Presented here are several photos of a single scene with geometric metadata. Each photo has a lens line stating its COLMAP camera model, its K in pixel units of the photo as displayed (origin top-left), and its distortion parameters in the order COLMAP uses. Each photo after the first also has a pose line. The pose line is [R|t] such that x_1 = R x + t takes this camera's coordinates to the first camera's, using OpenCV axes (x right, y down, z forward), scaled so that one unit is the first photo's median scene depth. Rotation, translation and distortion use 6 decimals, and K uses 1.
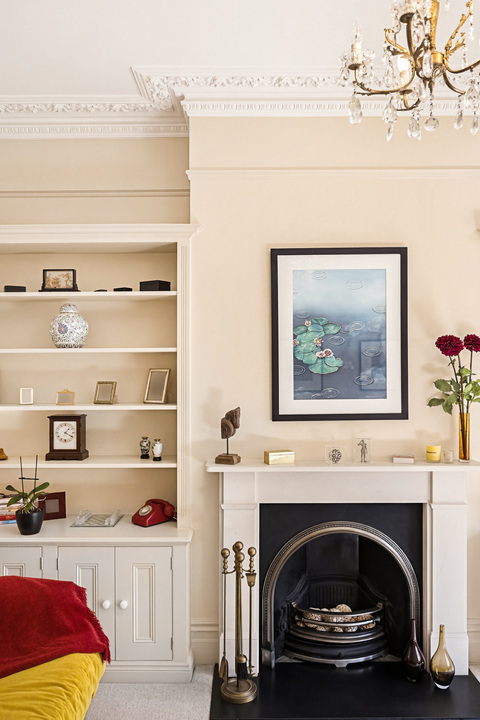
lens RADIAL K [[552.2, 0, 241.5], [0, 552.2, 363.0], [0, 0, 1]] dist [-0.000233, -0.011321]
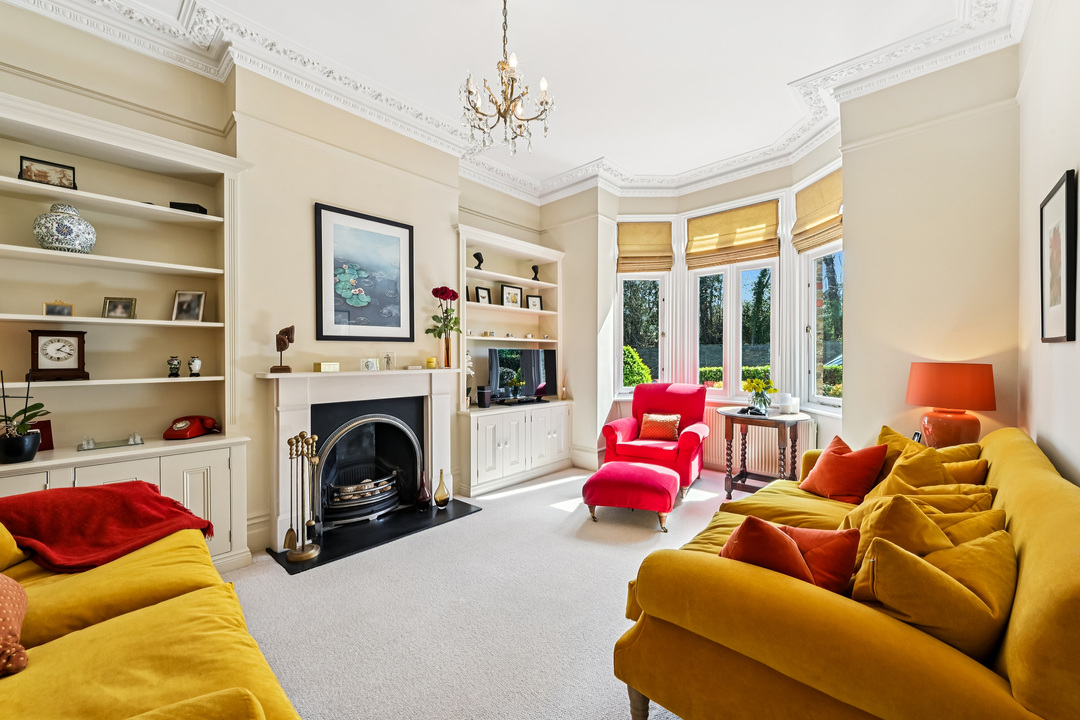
lens RADIAL K [[426.3, 0, 540.9], [0, 426.3, 357.4], [0, 0, 1]] dist [-0.001786, -0.000583]
pose [[0.671977, 0.002470, 0.740568, -0.318267], [0.001547, 0.999988, -0.004739, 0.149512], [-0.740571, 0.004330, 0.671964, -0.025573]]
